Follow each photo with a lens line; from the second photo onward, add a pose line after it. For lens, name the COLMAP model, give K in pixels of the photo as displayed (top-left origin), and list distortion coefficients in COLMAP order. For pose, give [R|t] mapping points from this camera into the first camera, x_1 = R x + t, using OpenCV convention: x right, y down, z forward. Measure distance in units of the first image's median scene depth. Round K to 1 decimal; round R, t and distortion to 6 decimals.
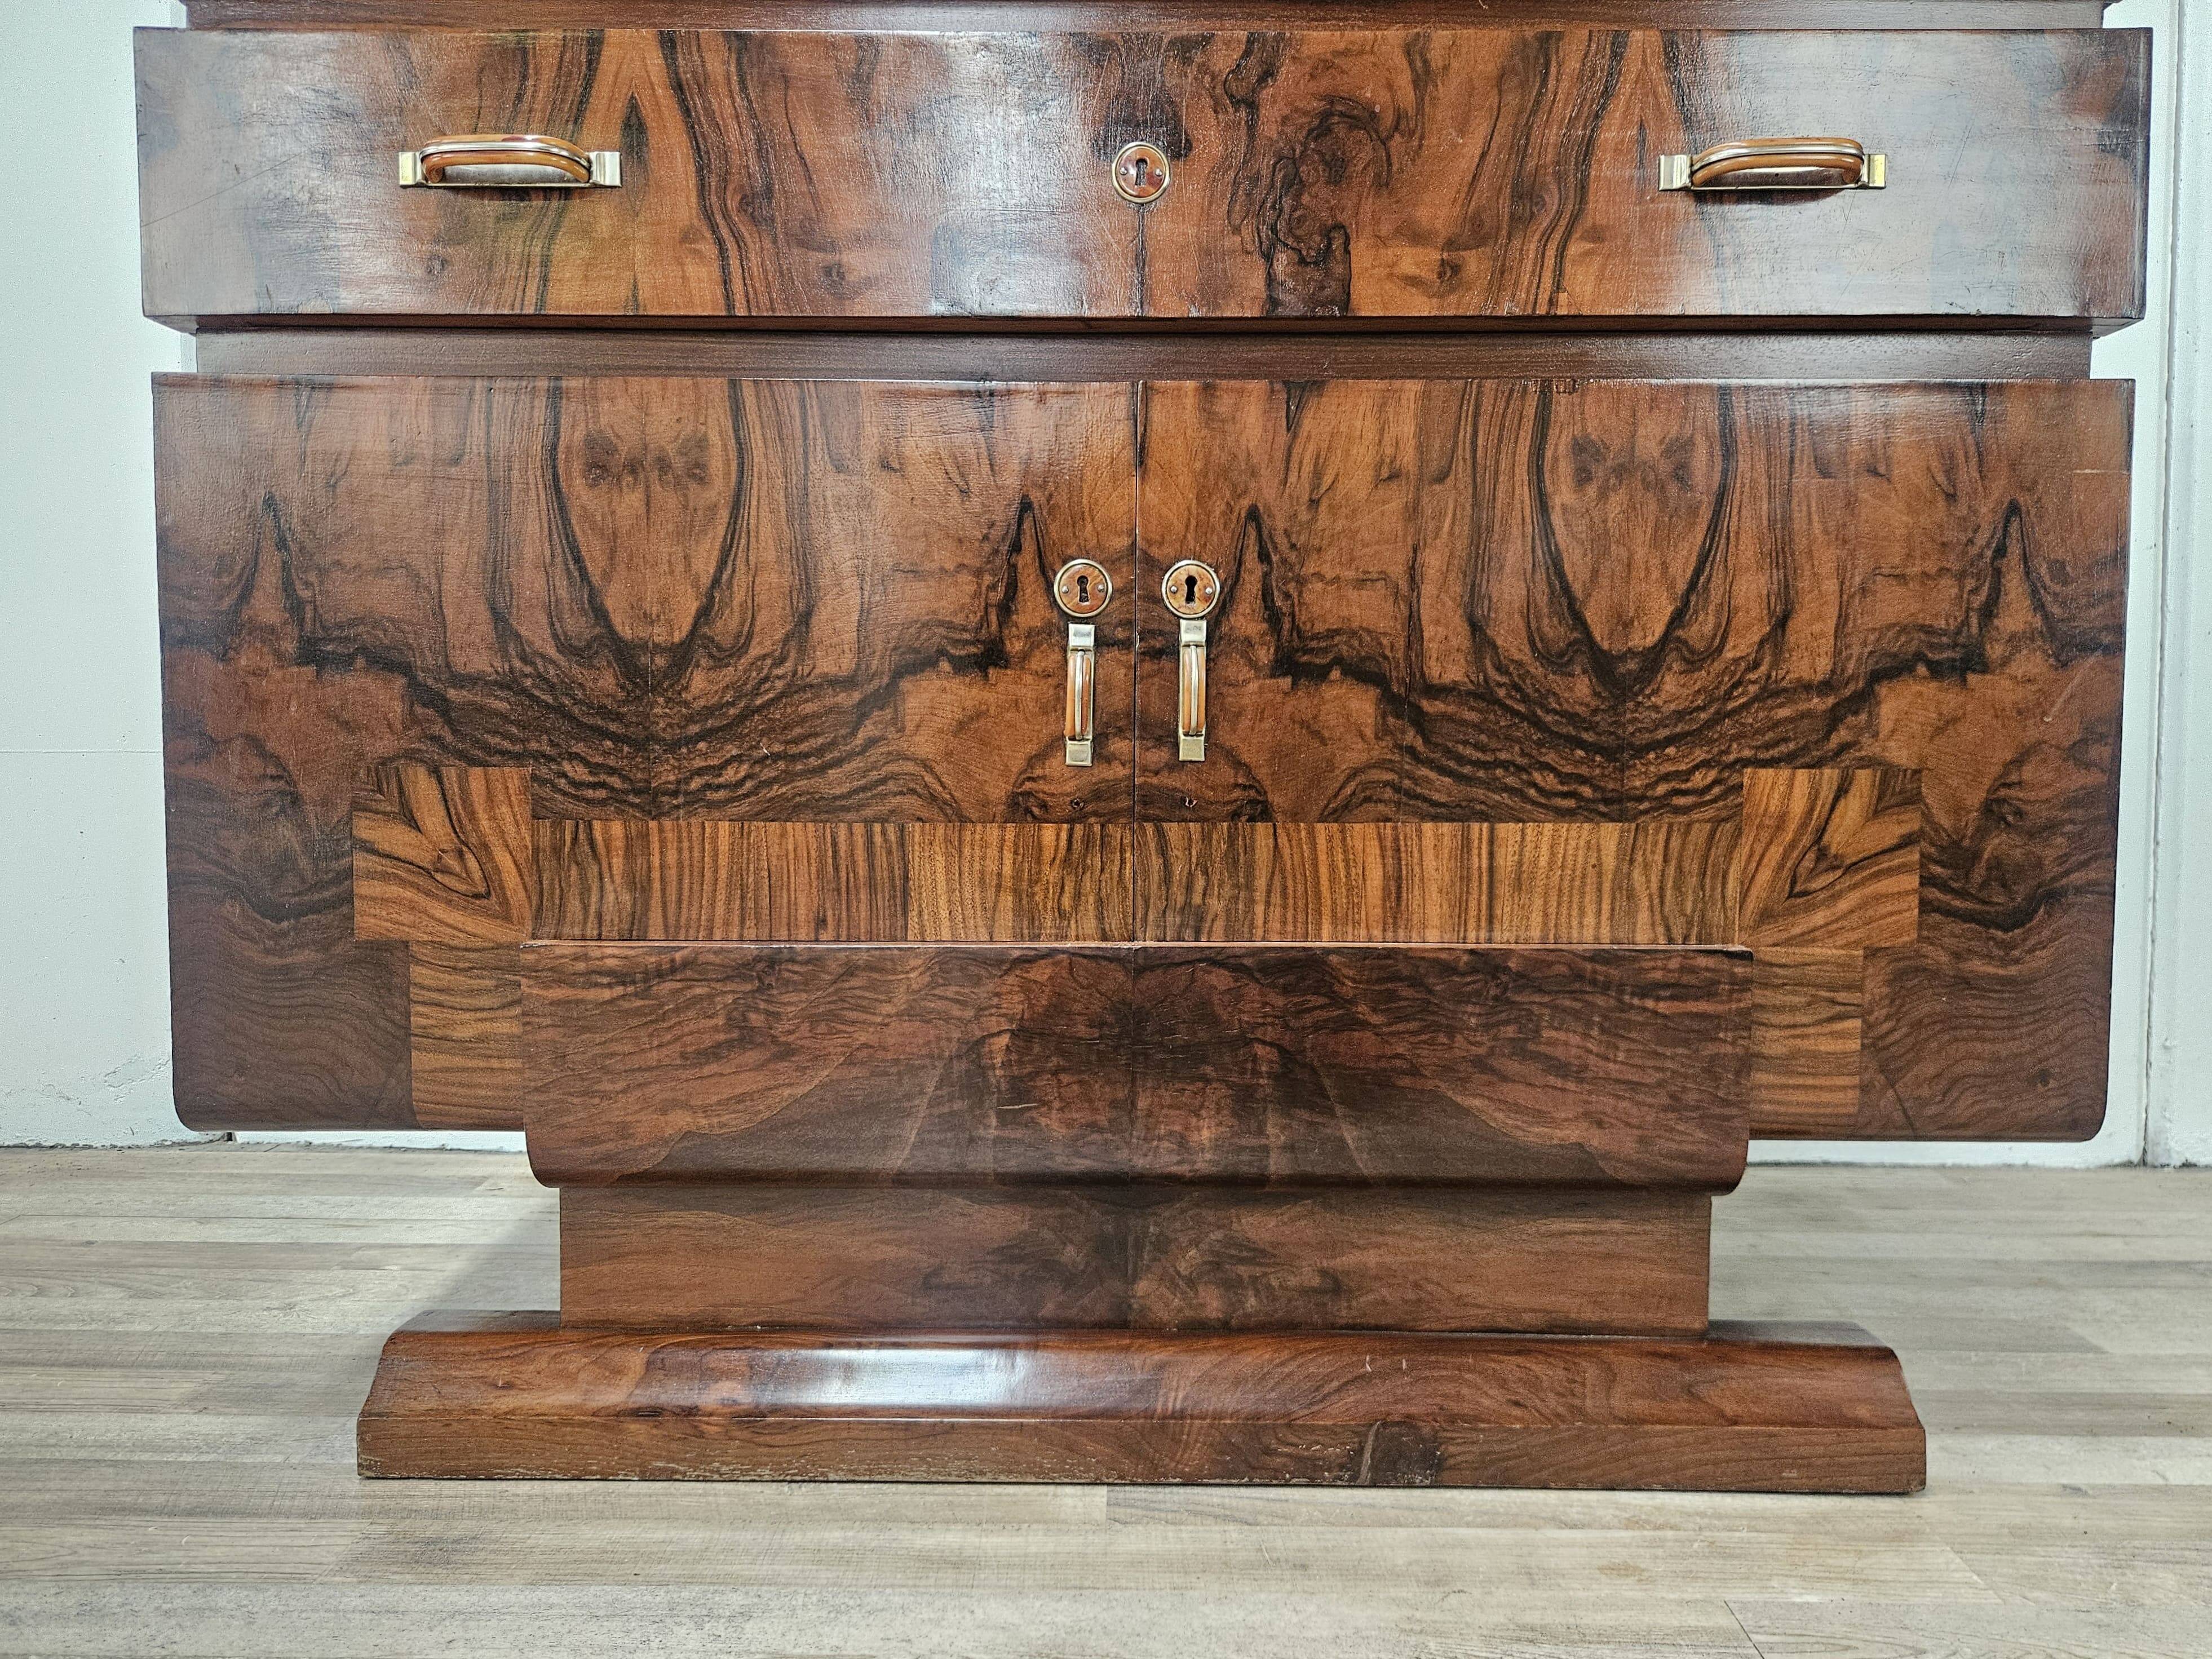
lens RADIAL K [[1528.4, 0, 1117.7], [0, 1528.4, 822.1], [0, 0, 1]] dist [0.057224, -0.059218]
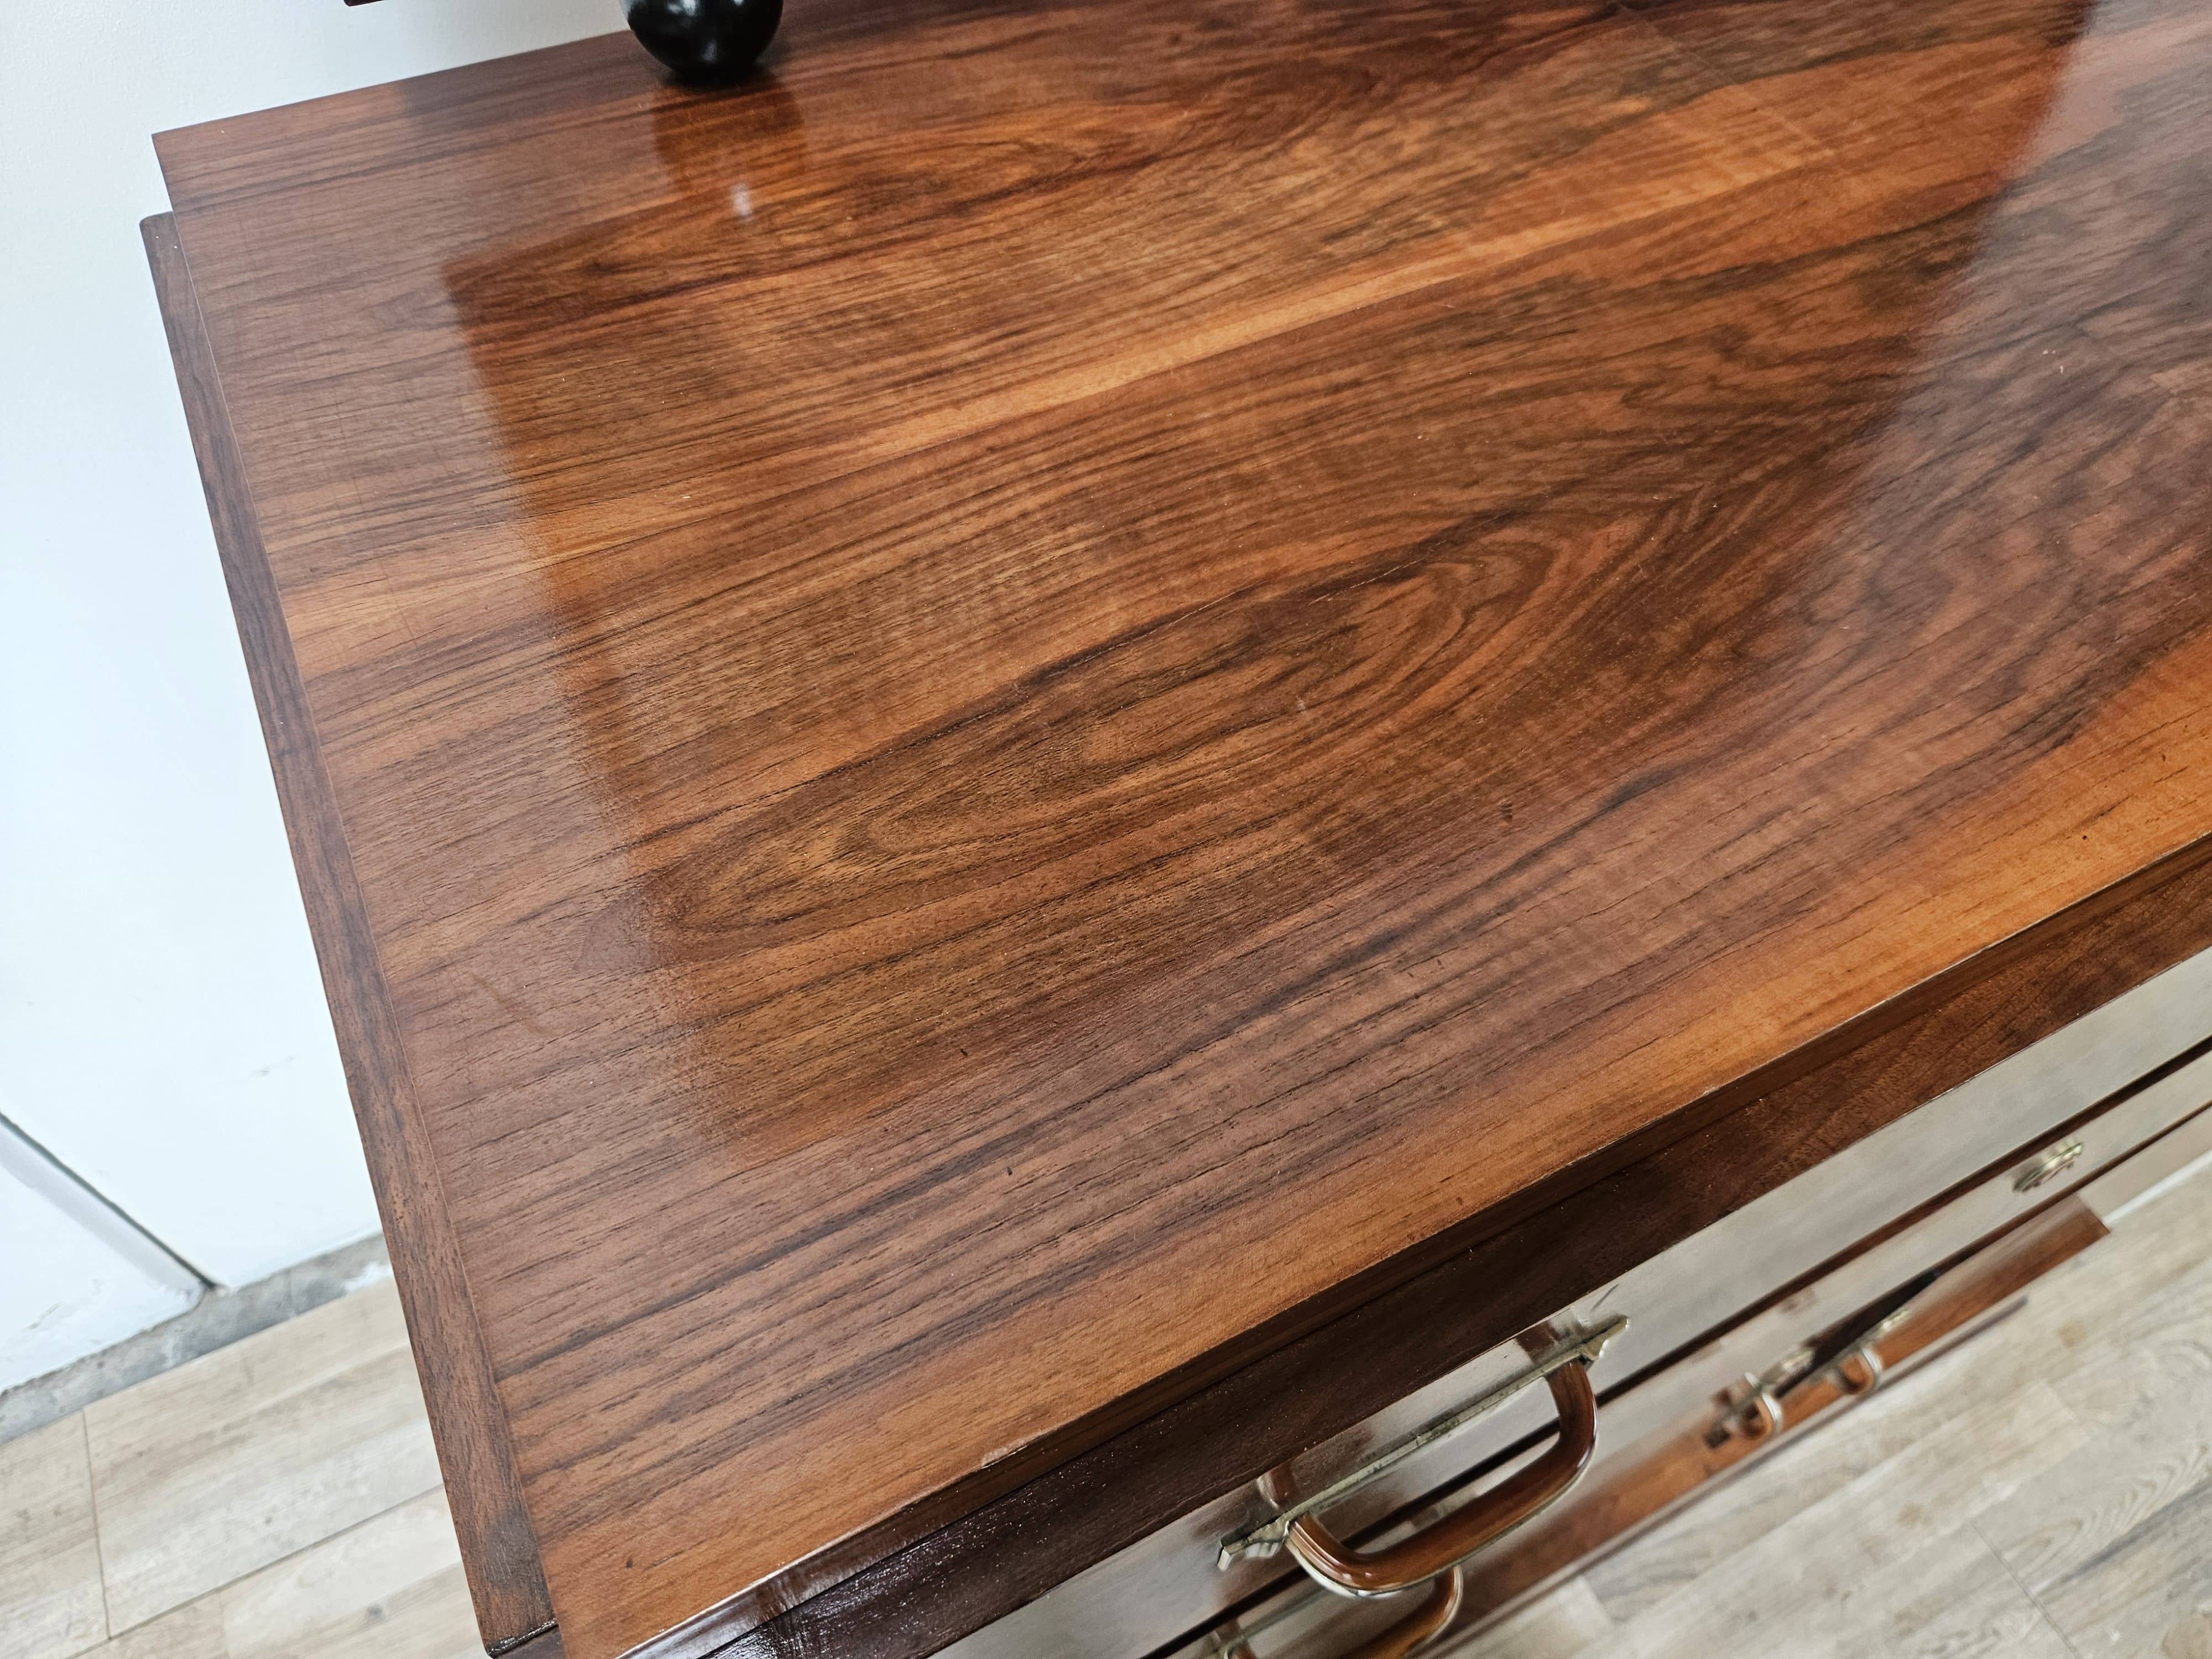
lens RADIAL K [[1526.0, 0, 1111.2], [0, 1526.0, 814.9], [0, 0, 1]] dist [0.026219, -0.036211]
pose [[0.886683, -0.371531, 0.275242, -0.512938], [0.027858, 0.637120, 0.770261, -1.093627], [-0.461538, -0.675310, 0.575273, 0.873769]]
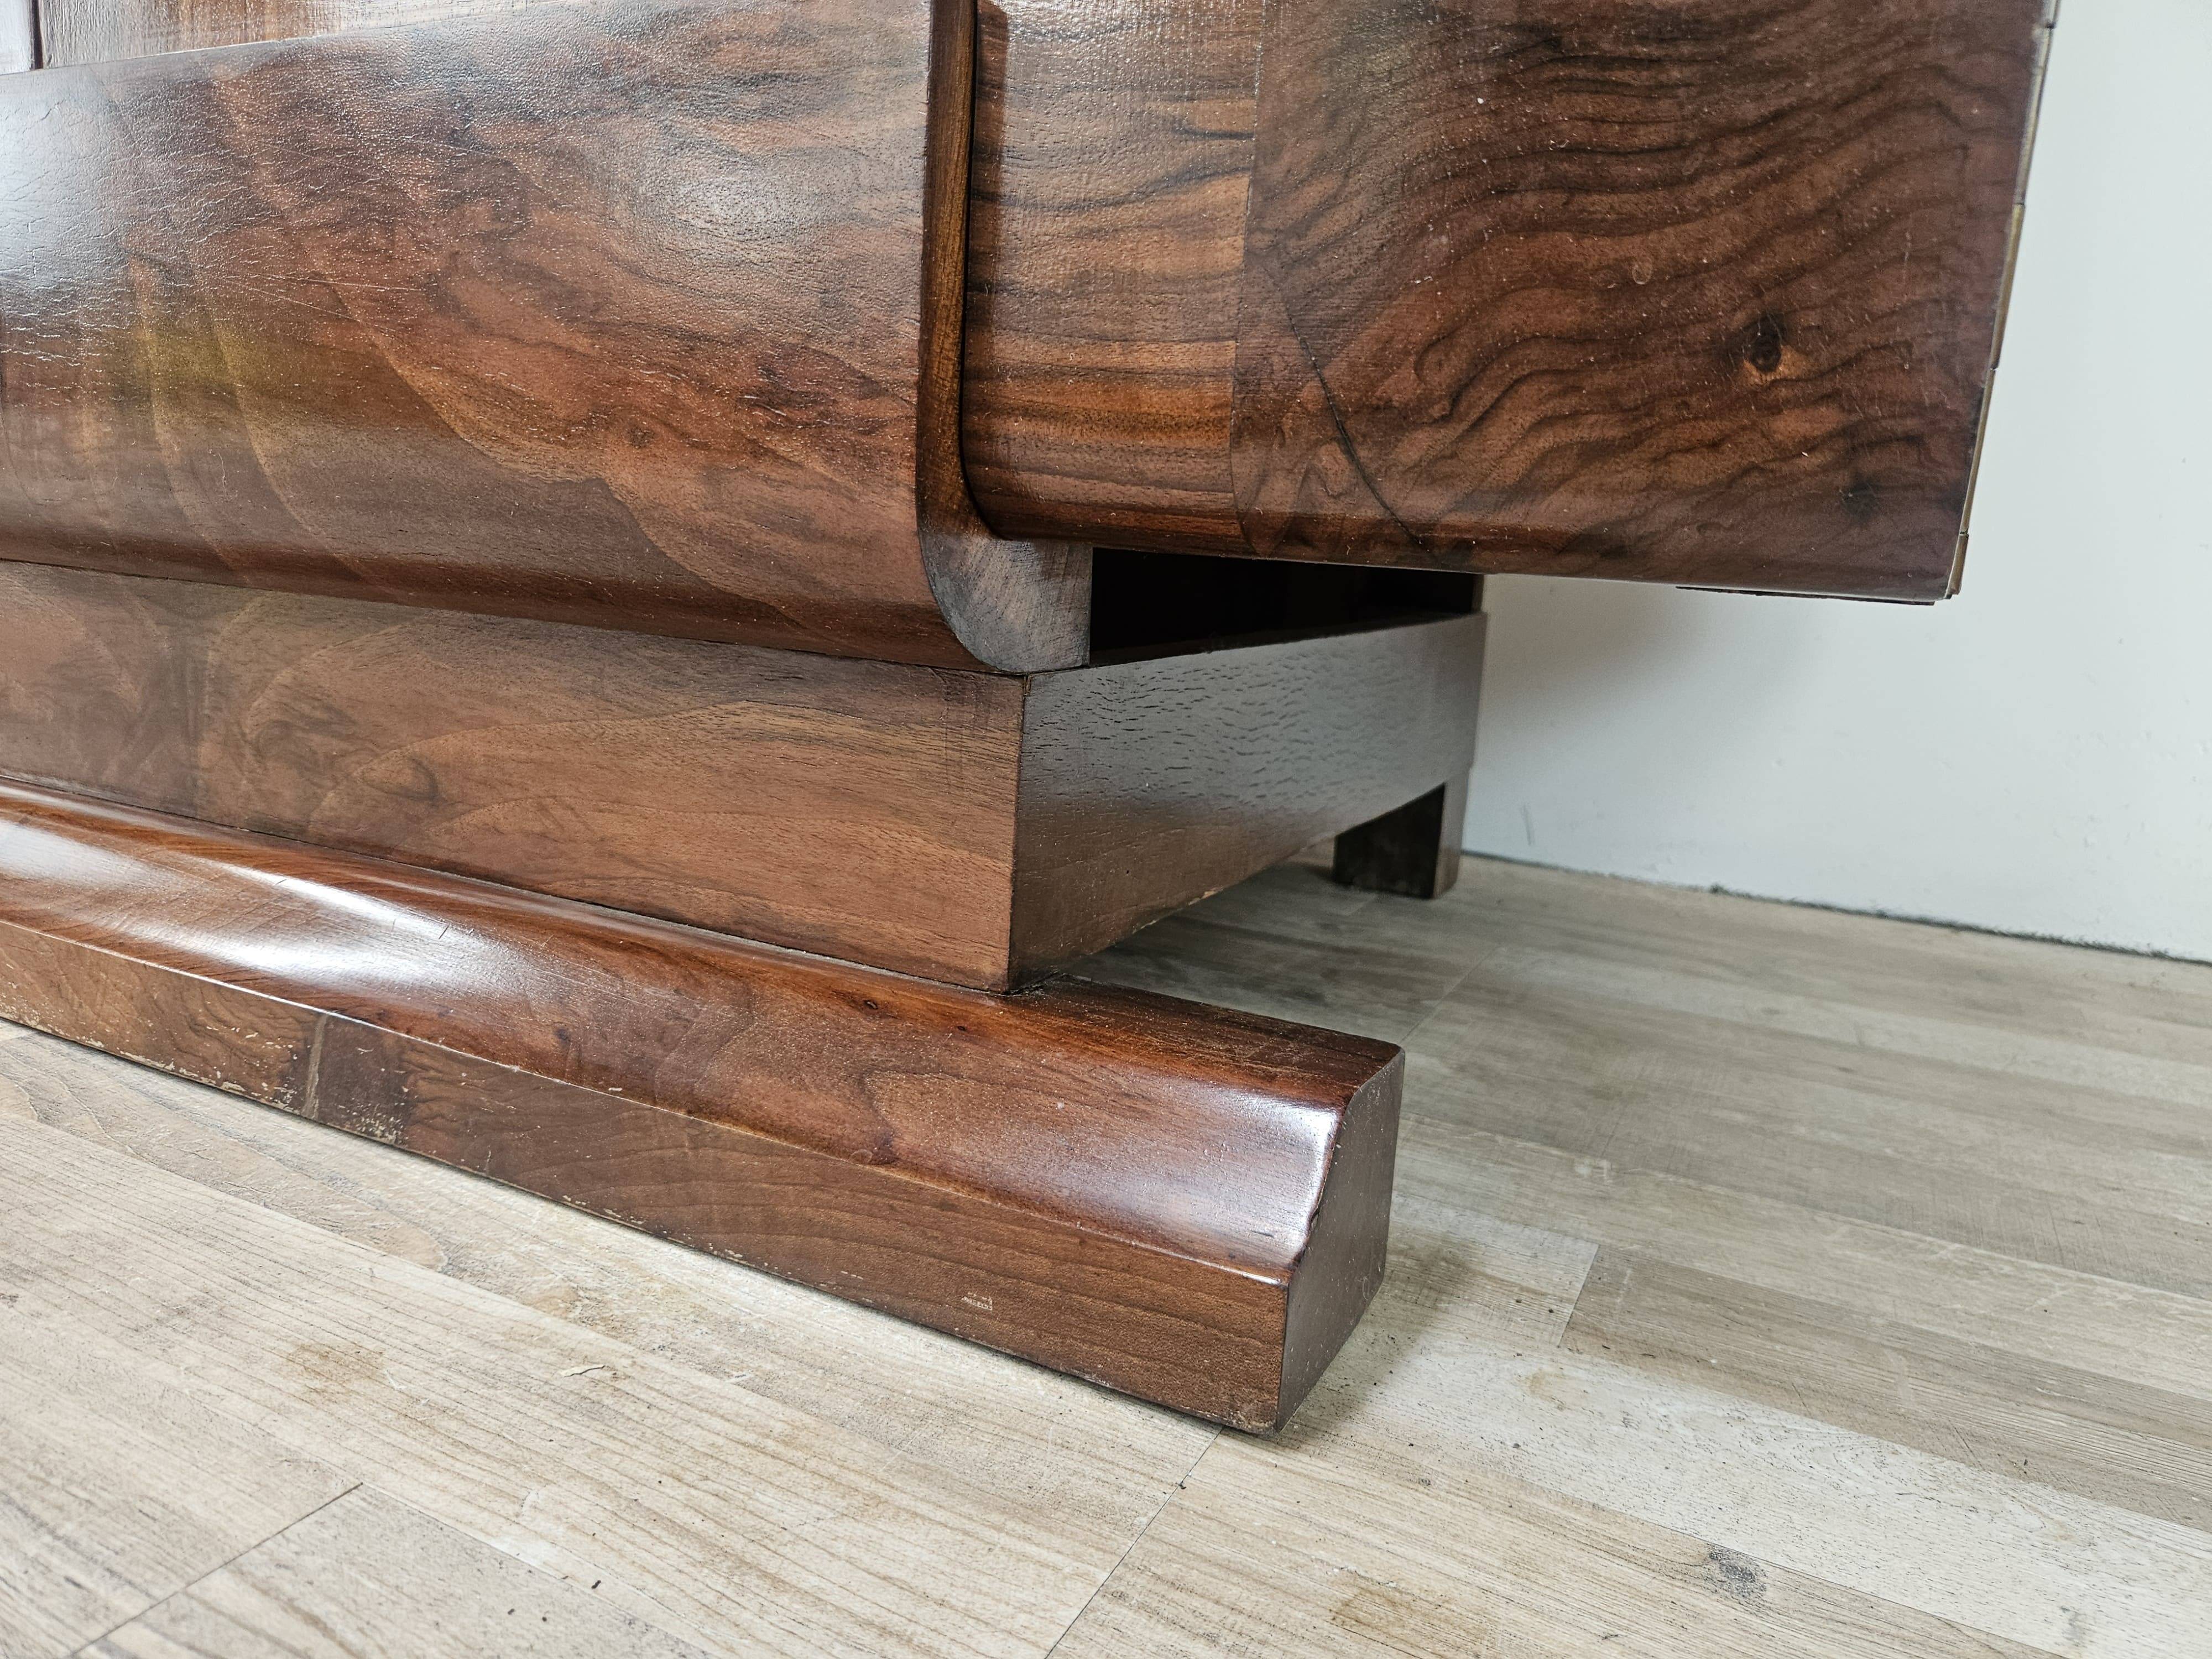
lens RADIAL K [[1526.0, 0, 1111.2], [0, 1526.0, 814.9], [0, 0, 1]] dist [0.026219, -0.036211]
pose [[0.899007, 0.134406, -0.416799, 0.623398], [-0.082368, 0.986648, 0.140505, 0.228119], [0.430118, -0.091984, 0.898074, 0.653704]]
